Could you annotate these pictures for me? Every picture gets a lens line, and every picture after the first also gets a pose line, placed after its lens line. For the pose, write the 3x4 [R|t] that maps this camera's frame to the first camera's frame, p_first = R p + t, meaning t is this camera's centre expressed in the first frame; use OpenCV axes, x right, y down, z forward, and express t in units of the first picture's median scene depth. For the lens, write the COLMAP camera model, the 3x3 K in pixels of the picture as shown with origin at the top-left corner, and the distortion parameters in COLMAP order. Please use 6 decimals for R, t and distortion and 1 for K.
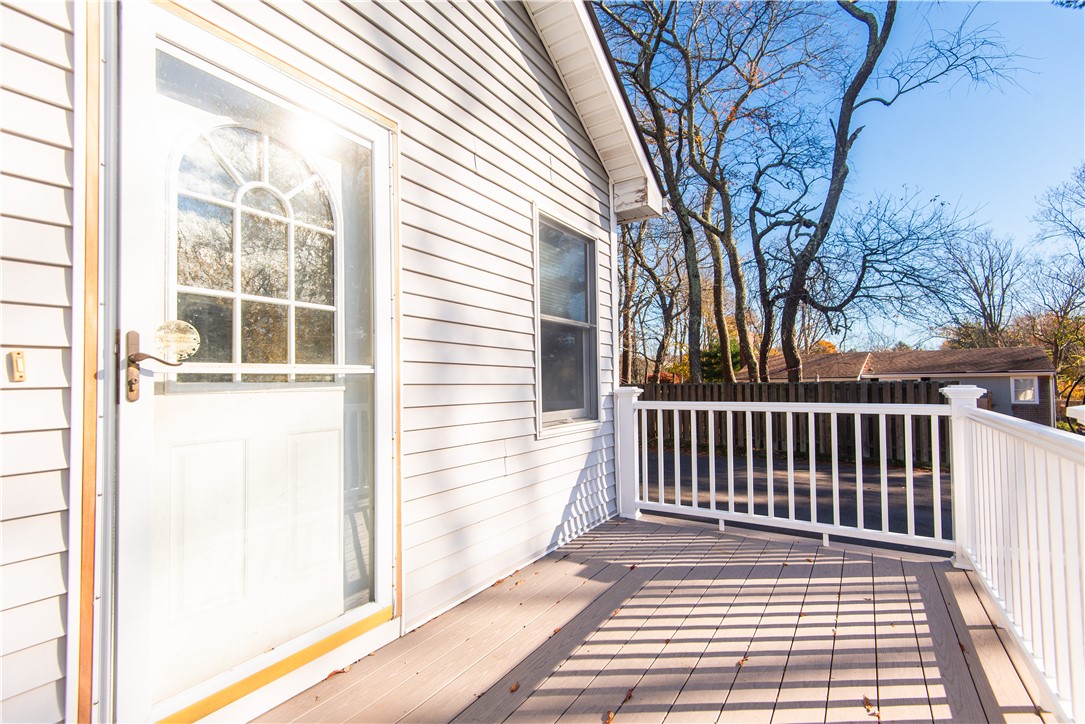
lens RADIAL K [[489.0, 0, 540.3], [0, 489.0, 368.1], [0, 0, 1]] dist [0.032725, -0.020135]
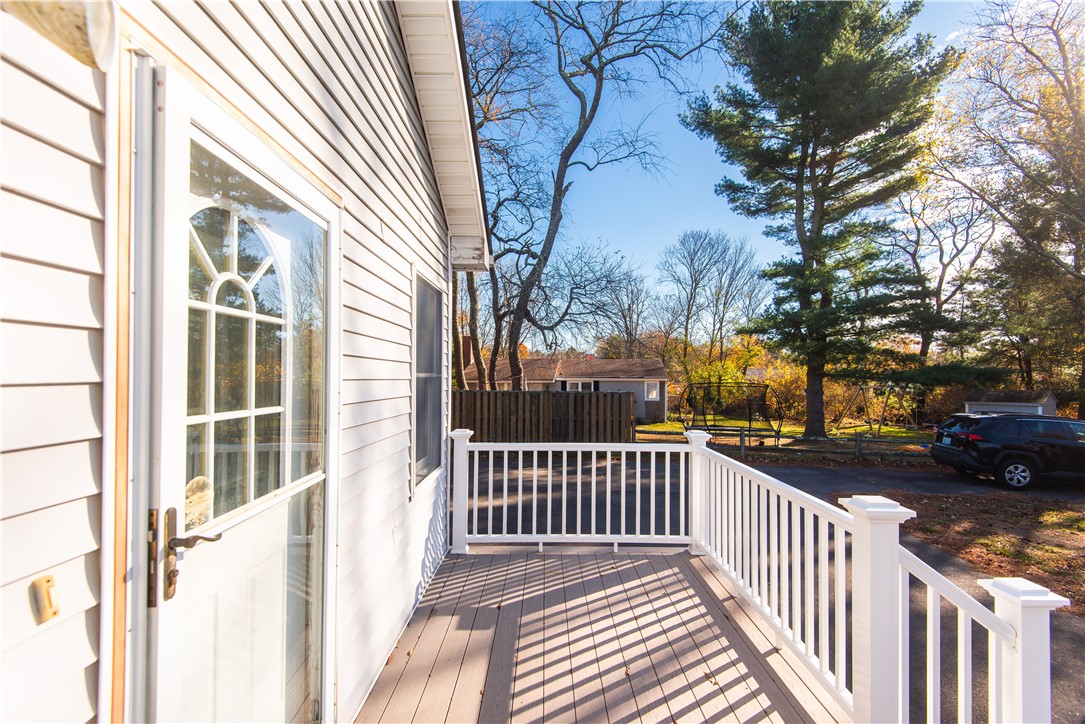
lens RADIAL K [[489.0, 0, 540.3], [0, 489.0, 368.1], [0, 0, 1]] dist [0.032725, -0.020135]
pose [[0.842214, 0.024037, 0.538607, -0.307747], [-0.030780, 0.999520, 0.003525, -0.128207], [-0.538264, -0.019547, 0.842550, 0.014413]]
